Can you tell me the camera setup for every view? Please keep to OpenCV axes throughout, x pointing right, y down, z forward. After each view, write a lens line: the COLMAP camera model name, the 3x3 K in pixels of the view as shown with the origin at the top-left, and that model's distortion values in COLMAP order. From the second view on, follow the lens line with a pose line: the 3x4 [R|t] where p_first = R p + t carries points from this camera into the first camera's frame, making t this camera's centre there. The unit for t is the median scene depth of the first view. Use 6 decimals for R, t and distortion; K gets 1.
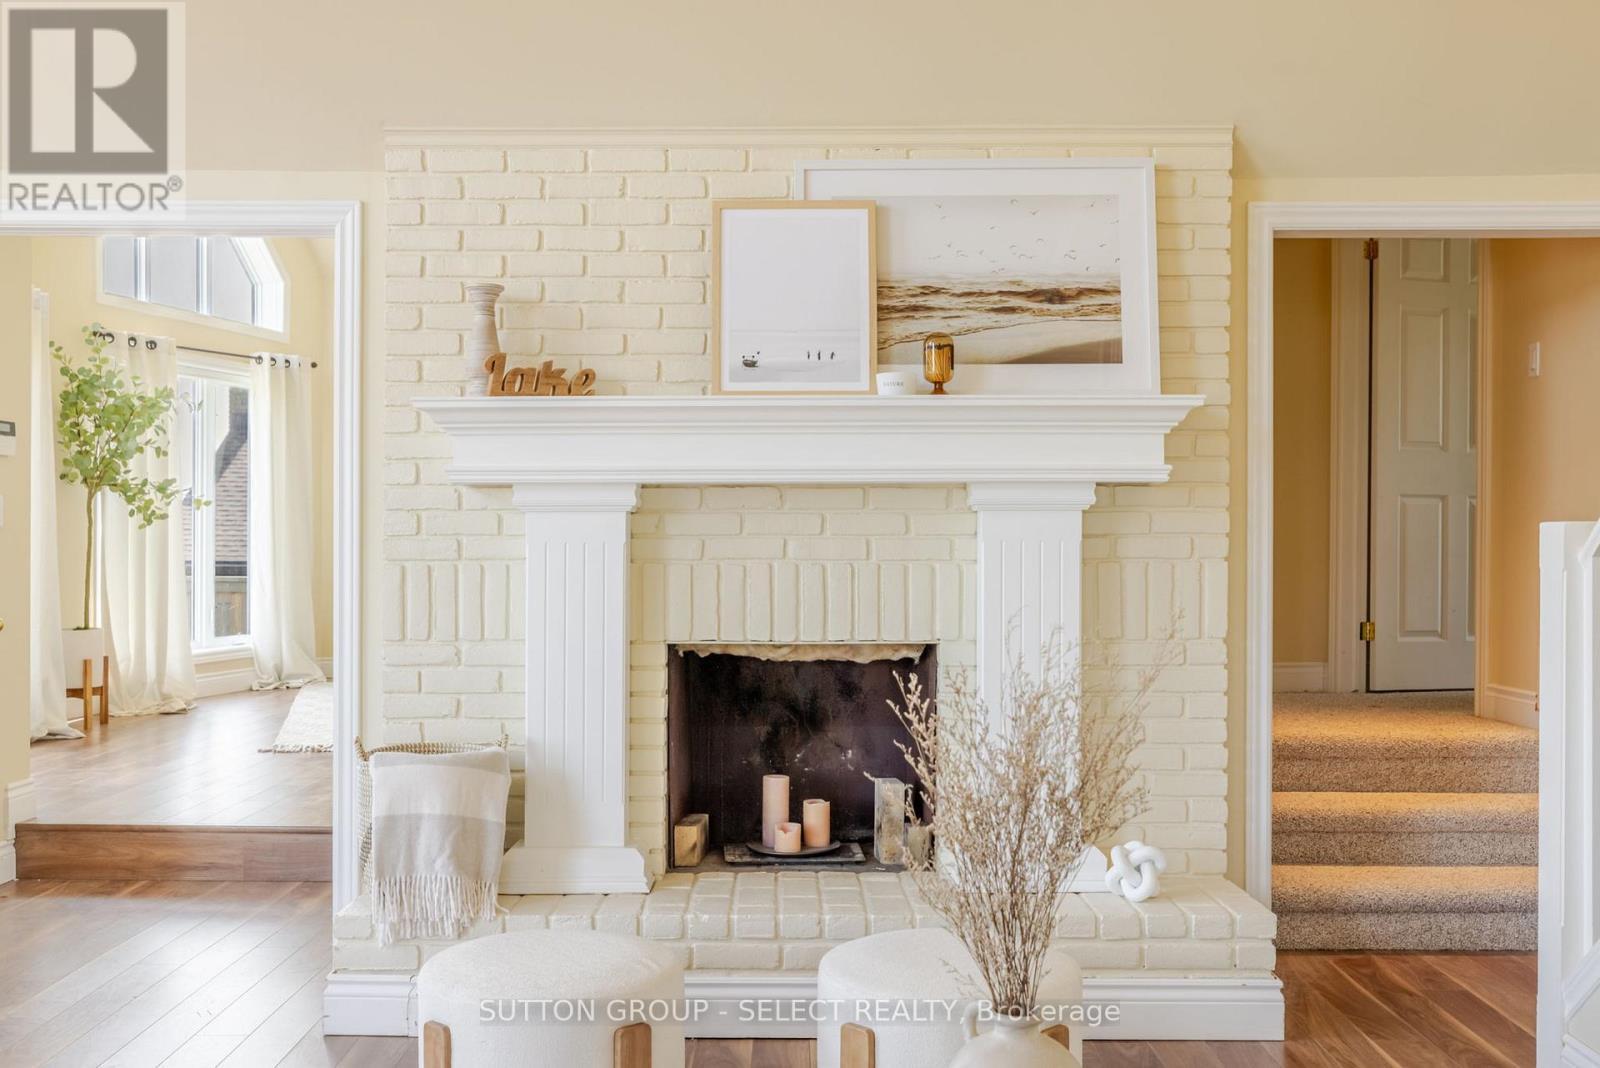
lens RADIAL K [[1574.9, 0, 795.6], [0, 1574.9, 541.7], [0, 0, 1]] dist [-0.009499, 0.000000]
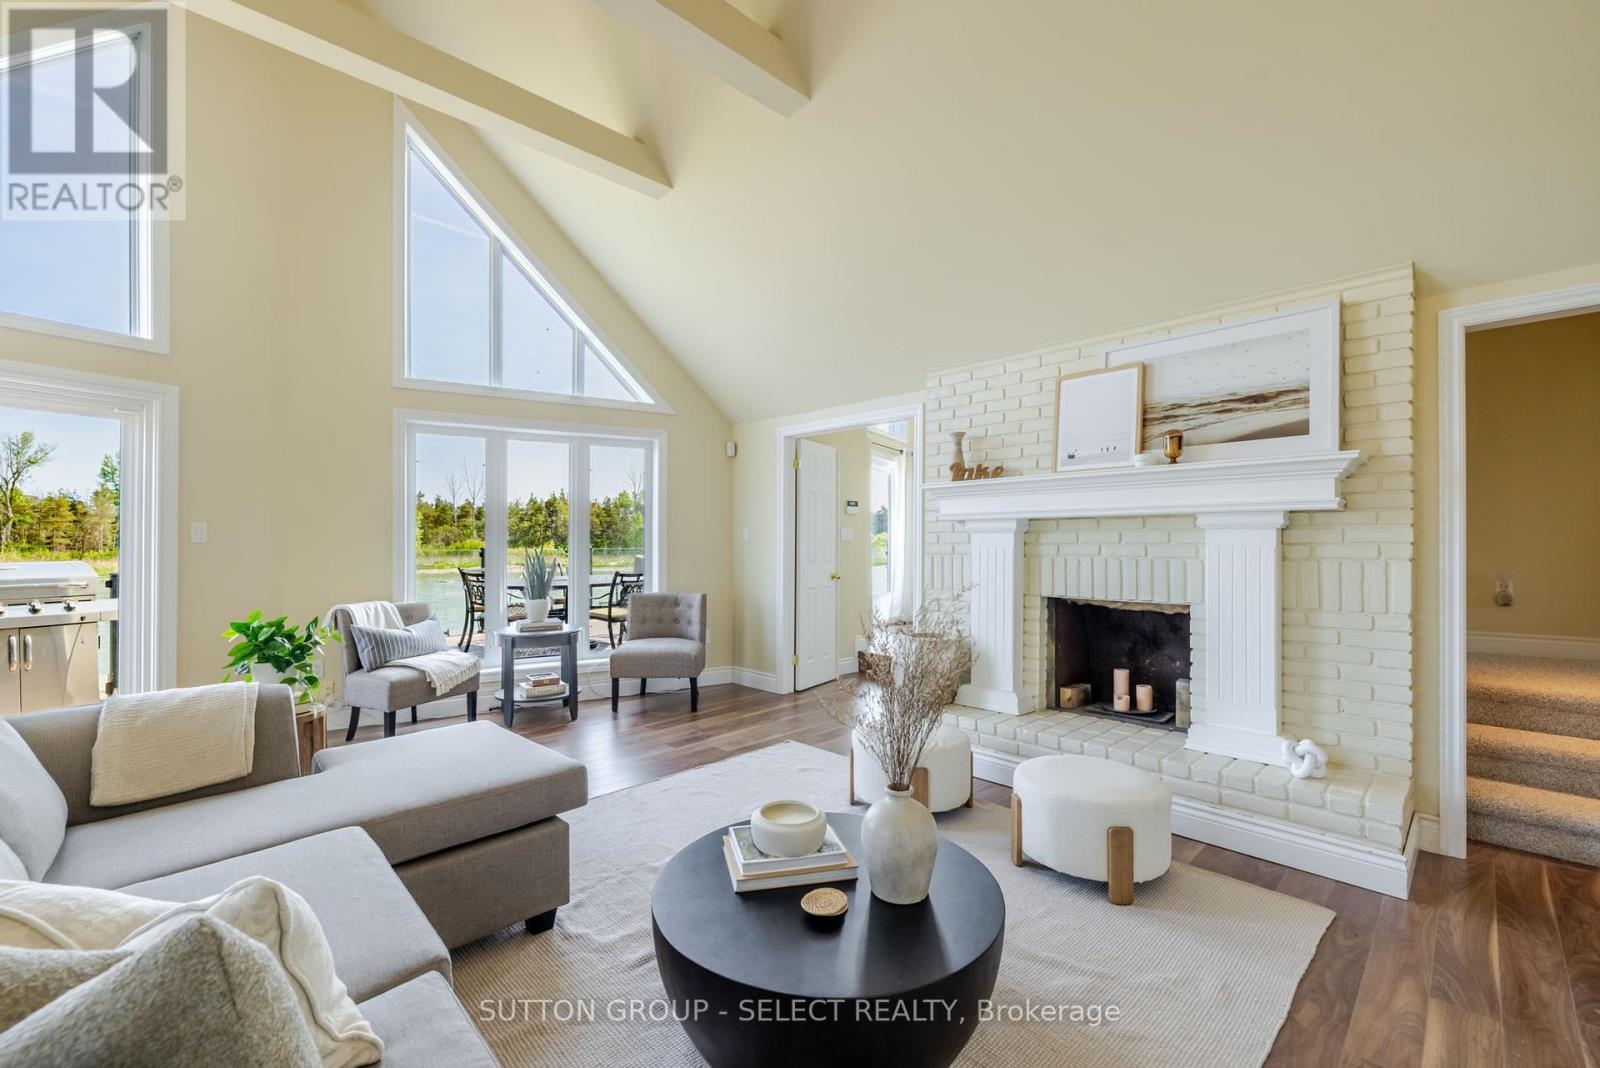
lens RADIAL K [[670.7, 0, 800.0], [0, 670.7, 537.2], [0, 0, 1]] dist [0.001762, 0.000337]
pose [[0.701980, -0.006062, -0.712171, 0.326182], [-0.003998, 0.999914, -0.012452, -0.000063], [0.712185, 0.011589, 0.701896, 0.165086]]
